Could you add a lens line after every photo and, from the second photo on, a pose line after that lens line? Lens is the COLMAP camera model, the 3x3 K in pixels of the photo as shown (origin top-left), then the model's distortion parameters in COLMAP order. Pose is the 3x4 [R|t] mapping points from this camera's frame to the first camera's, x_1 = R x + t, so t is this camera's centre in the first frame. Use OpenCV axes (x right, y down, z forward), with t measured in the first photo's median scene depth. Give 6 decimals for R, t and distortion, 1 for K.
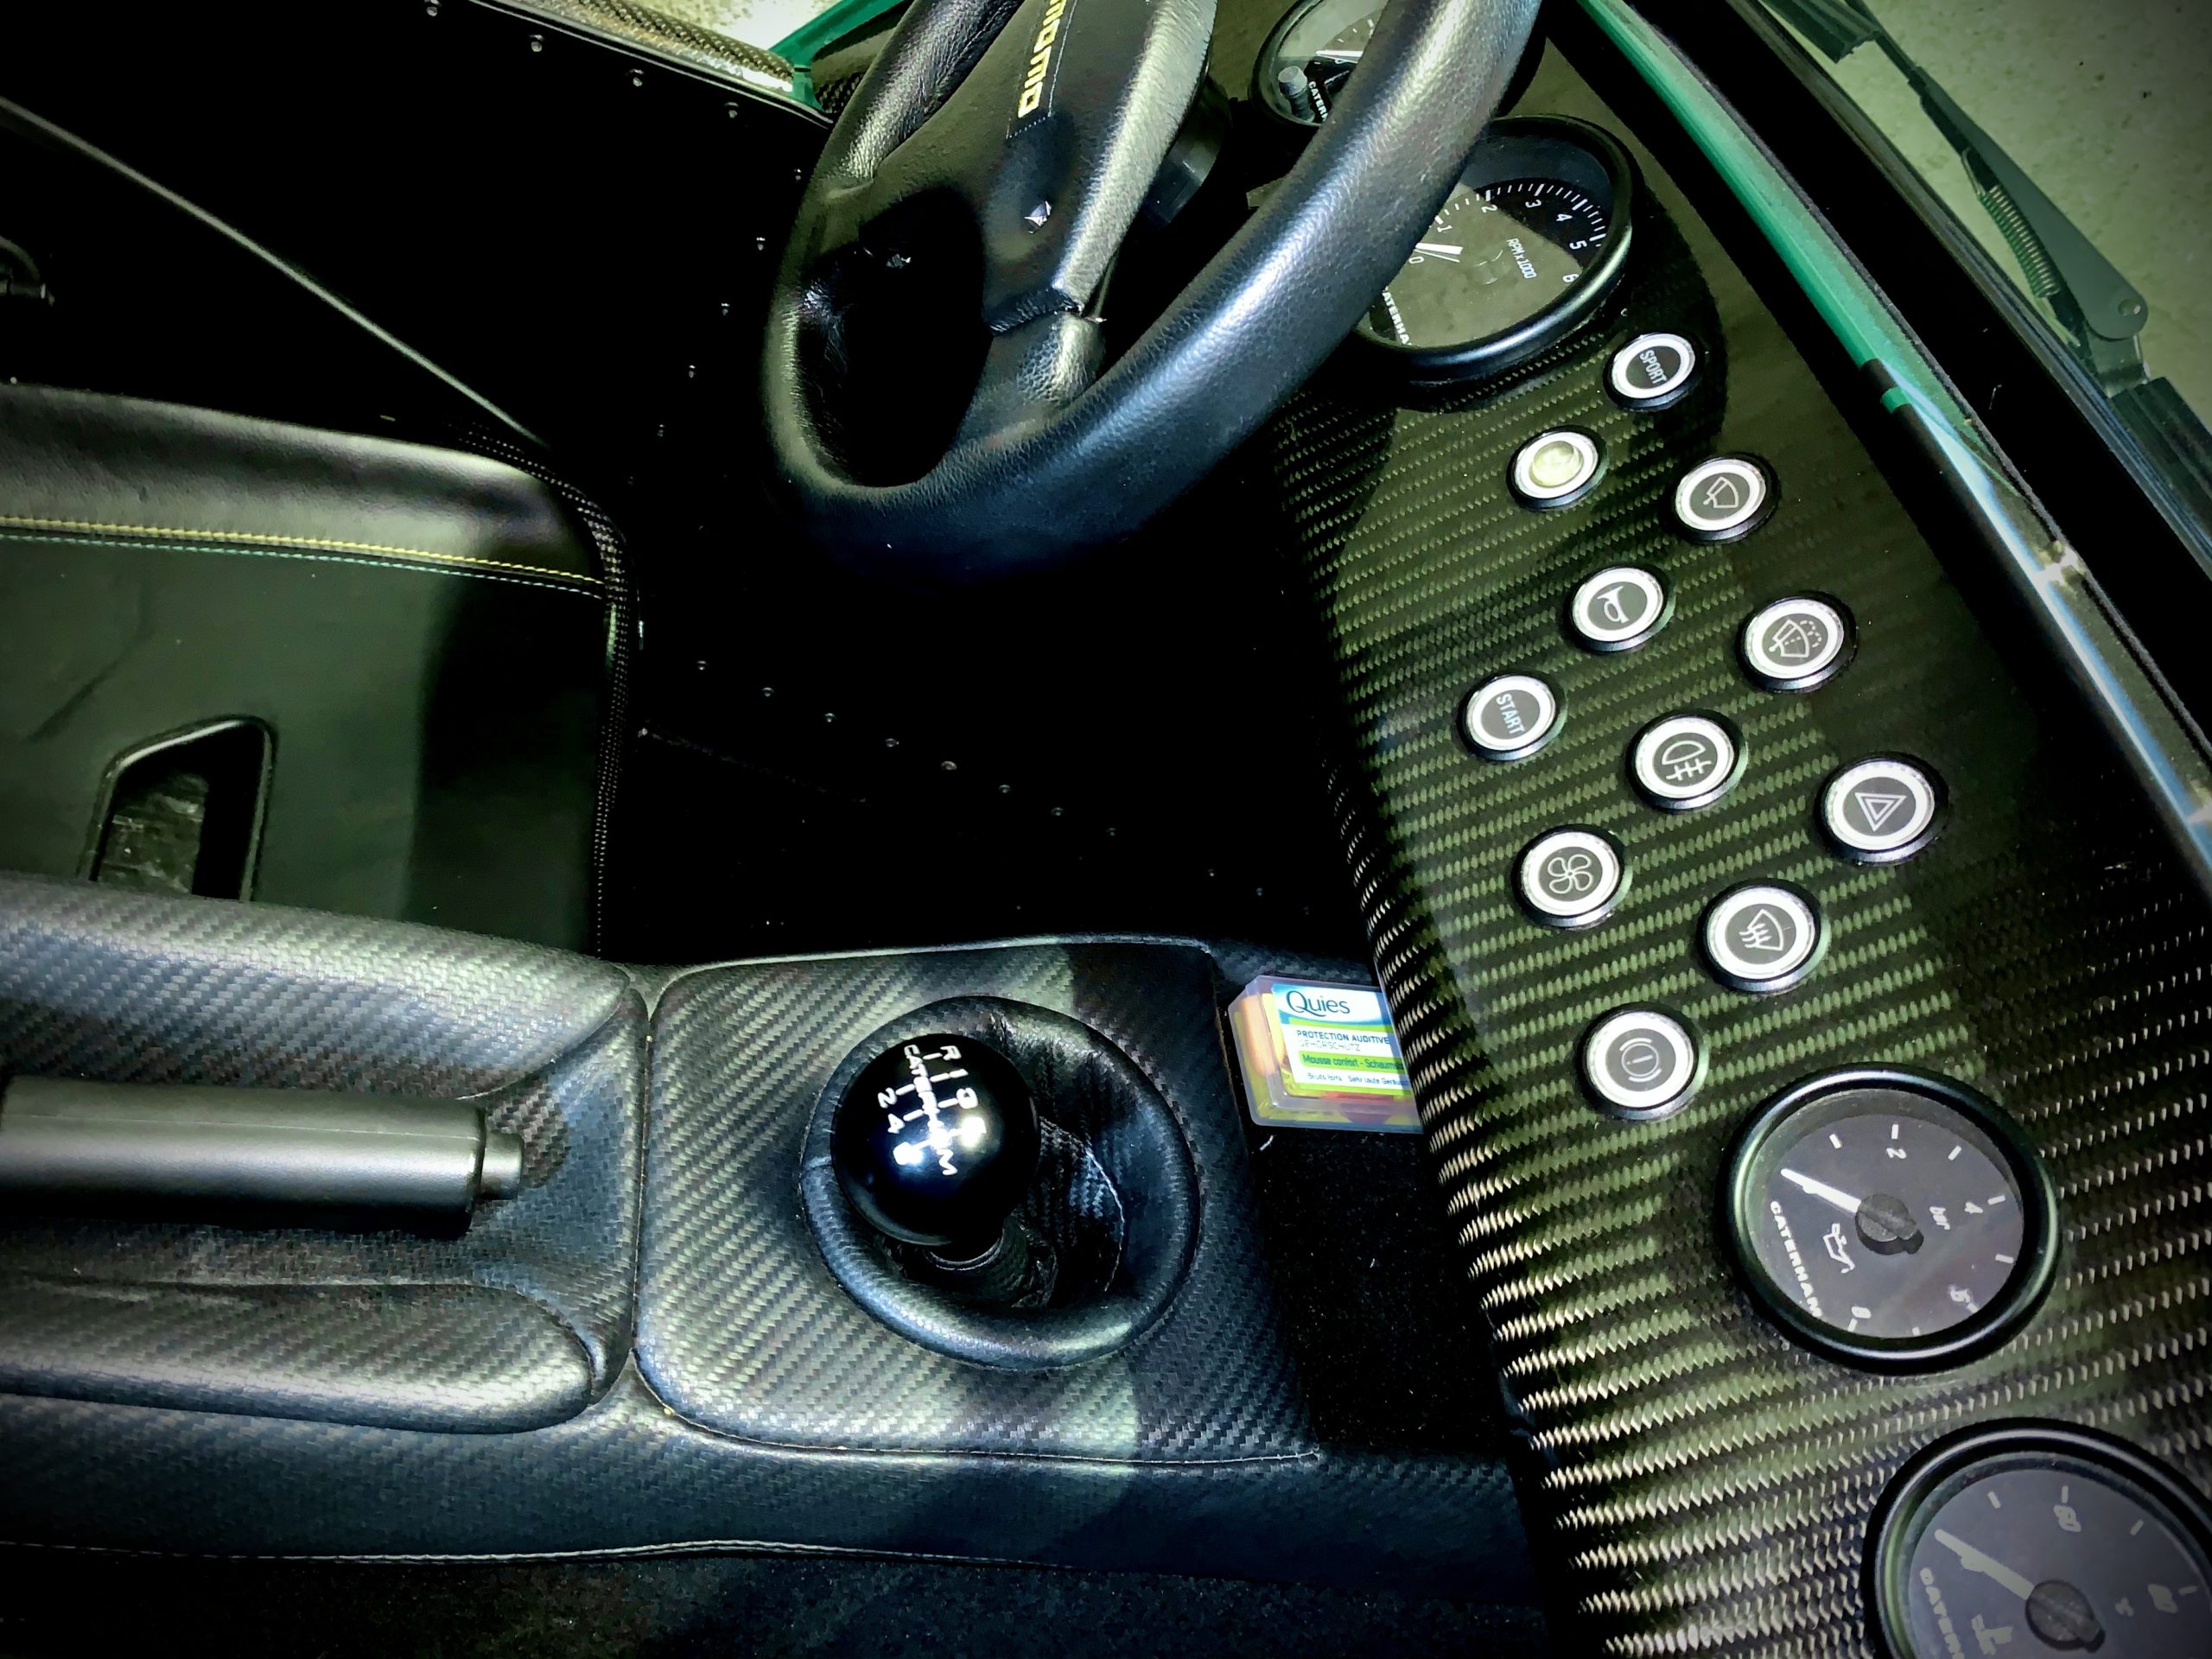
lens RADIAL K [[1684.9, 0, 1155.9], [0, 1684.9, 823.3], [0, 0, 1]] dist [0.000749, 0.002188]
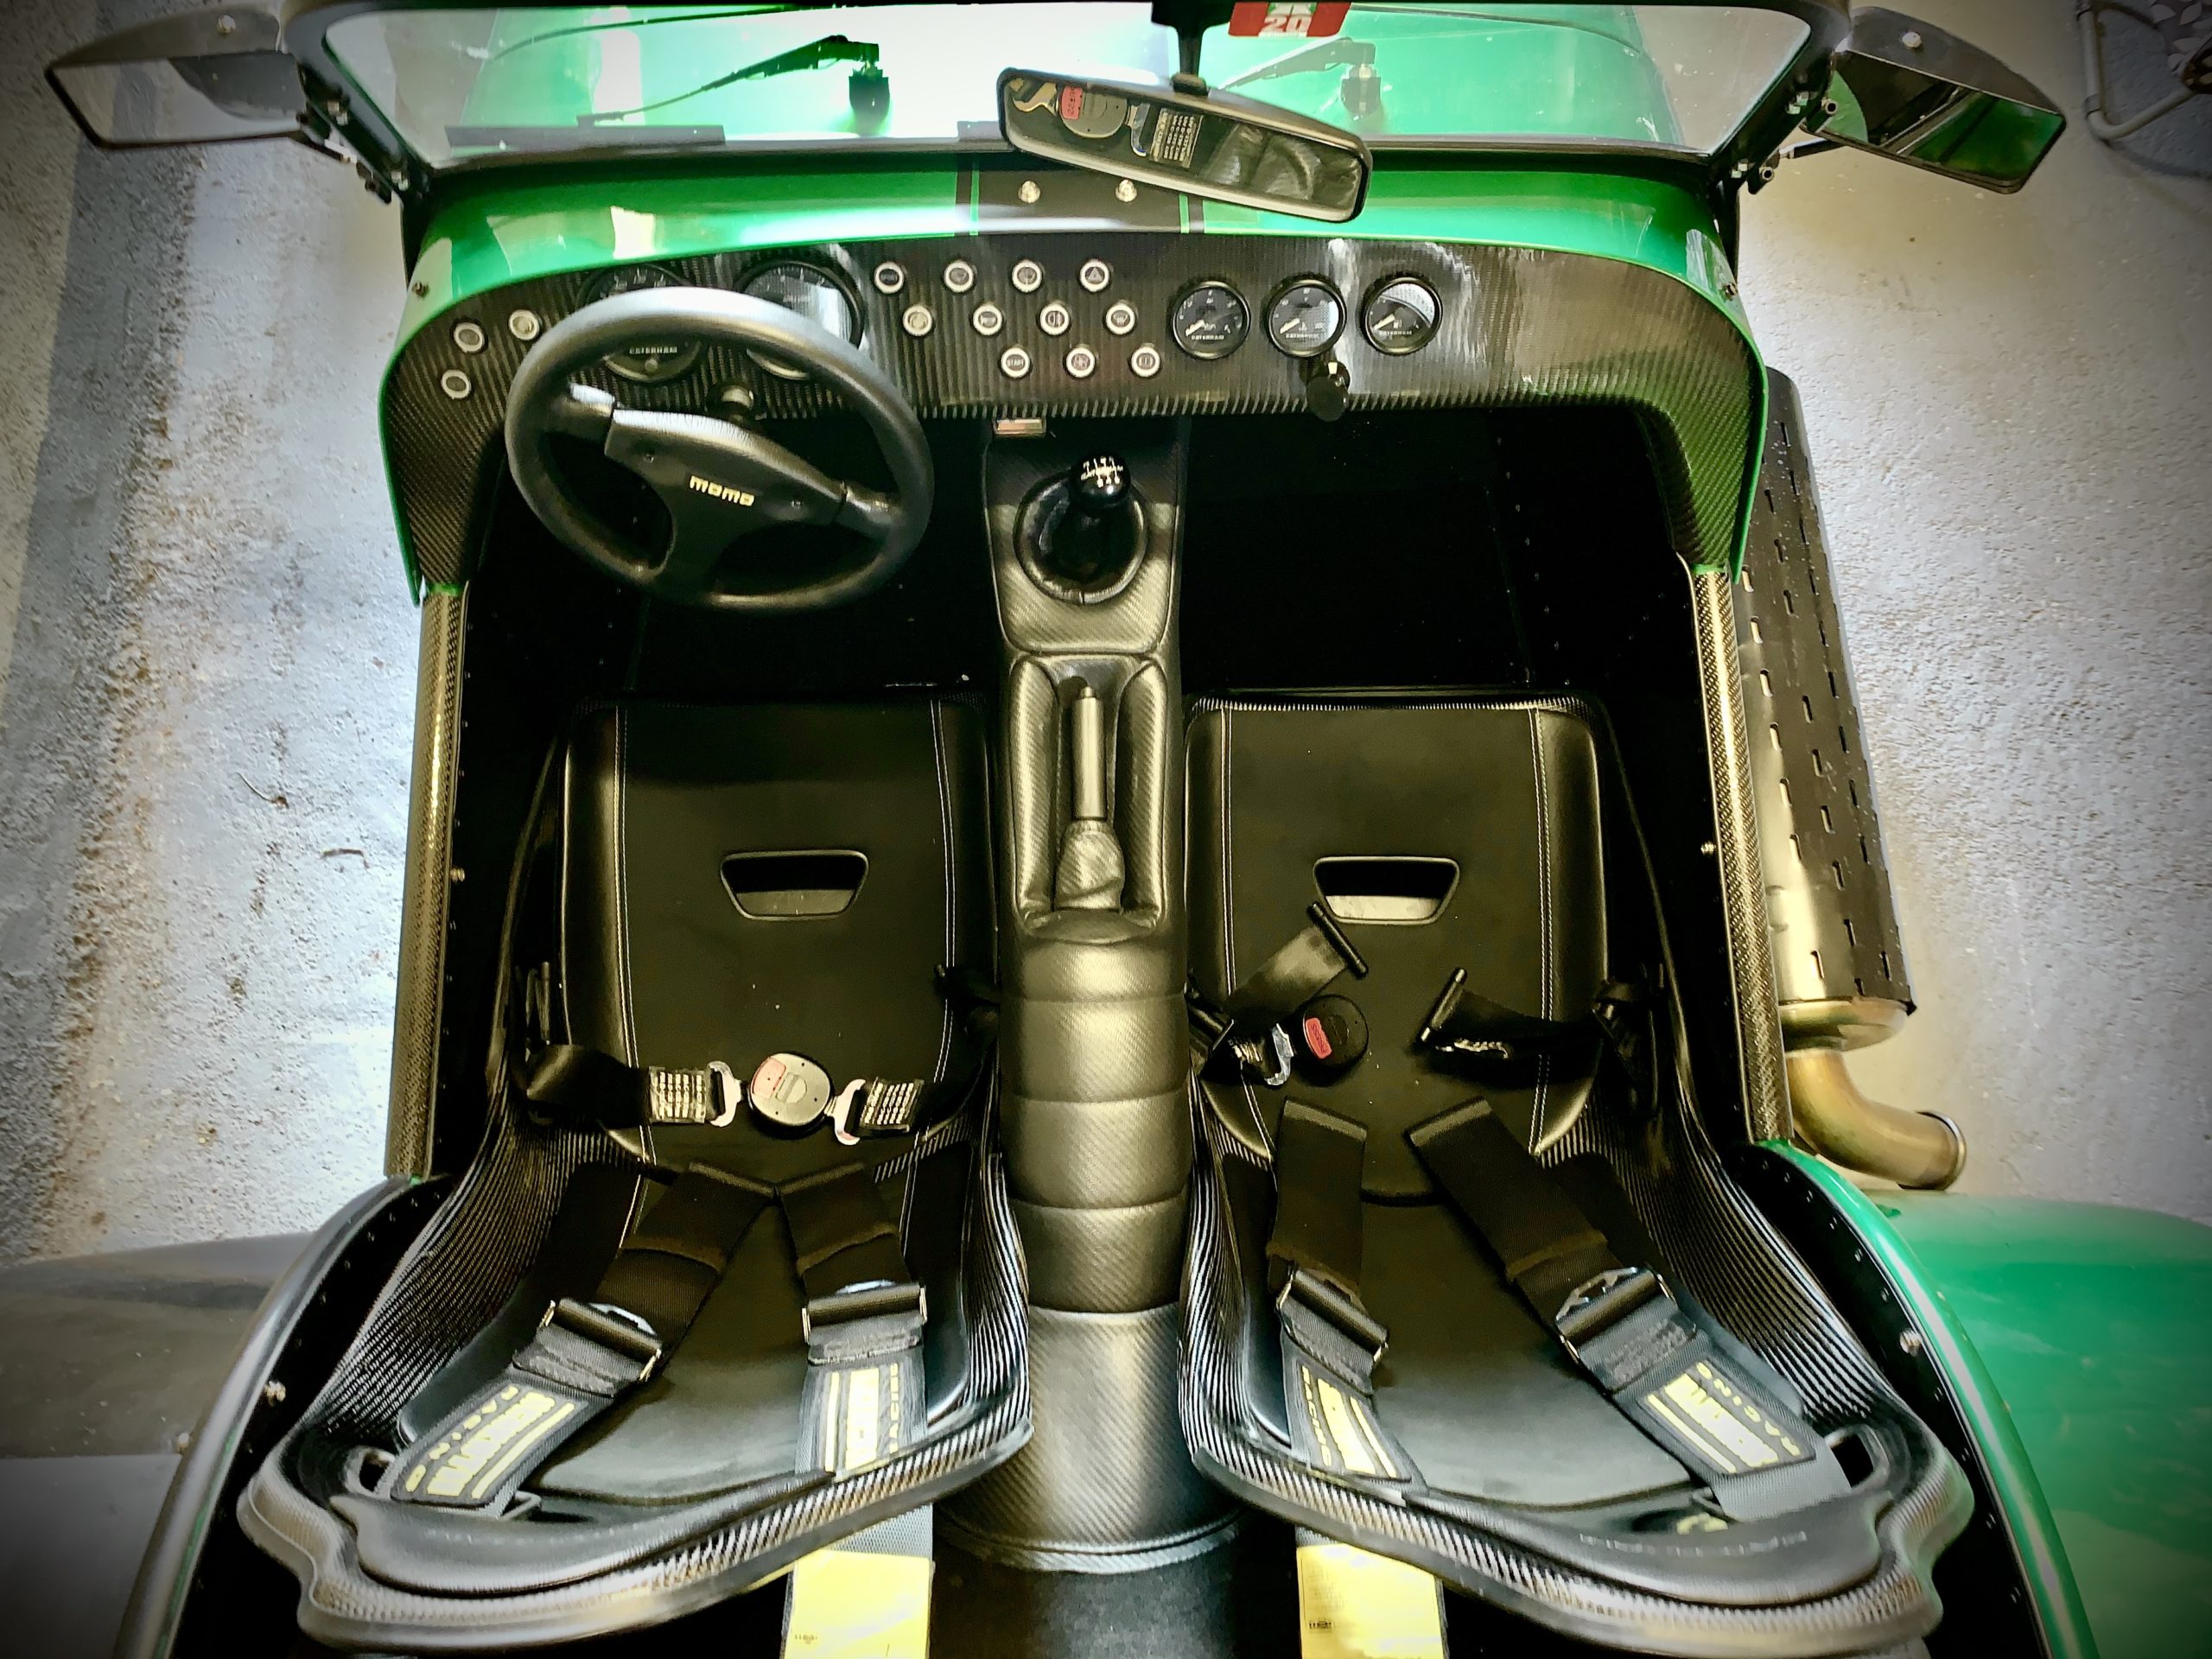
lens RADIAL K [[1684.9, 0, 1155.9], [0, 1684.9, 823.3], [0, 0, 1]] dist [0.000749, 0.002188]
pose [[0.152770, -0.955434, -0.252603, 0.222505], [0.766317, -0.046874, 0.640750, -1.799929], [-0.624035, -0.291461, 0.725004, -1.544799]]
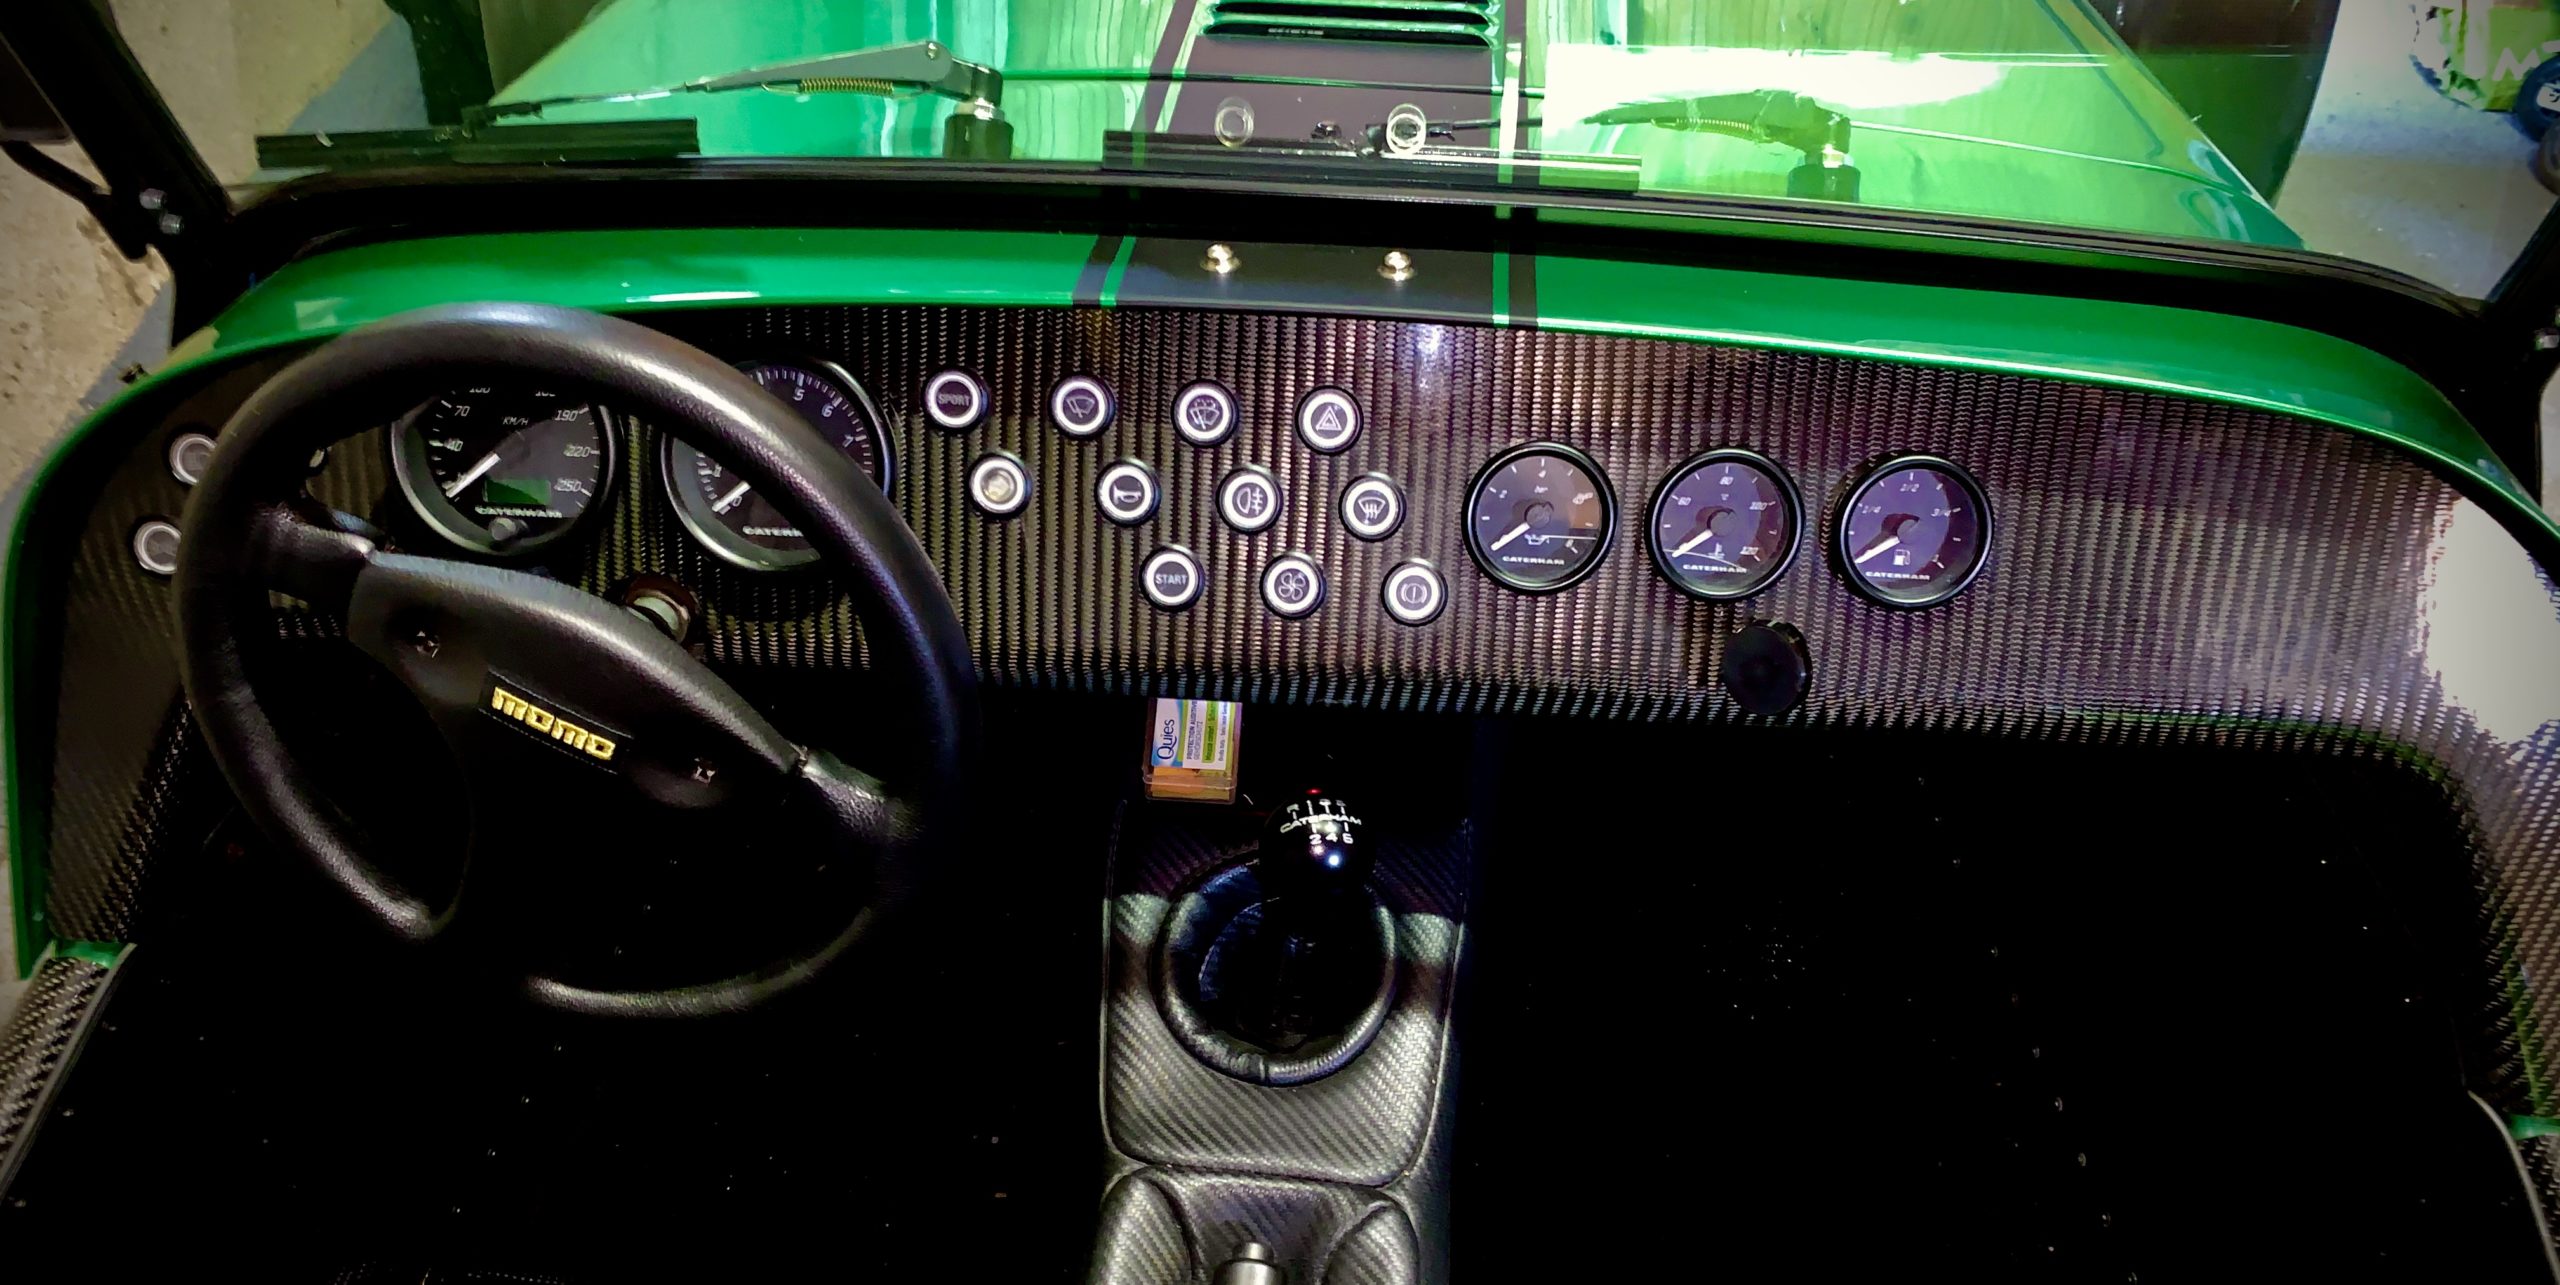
lens RADIAL K [[1860.0, 0, 1280.1], [0, 1860.0, 713.6], [0, 0, 1]] dist [0.067998, -0.000739]
pose [[0.230141, -0.951460, 0.204350, -0.247999], [0.807523, 0.303899, 0.505522, -0.827035], [-0.543086, 0.048676, 0.838265, -0.540355]]
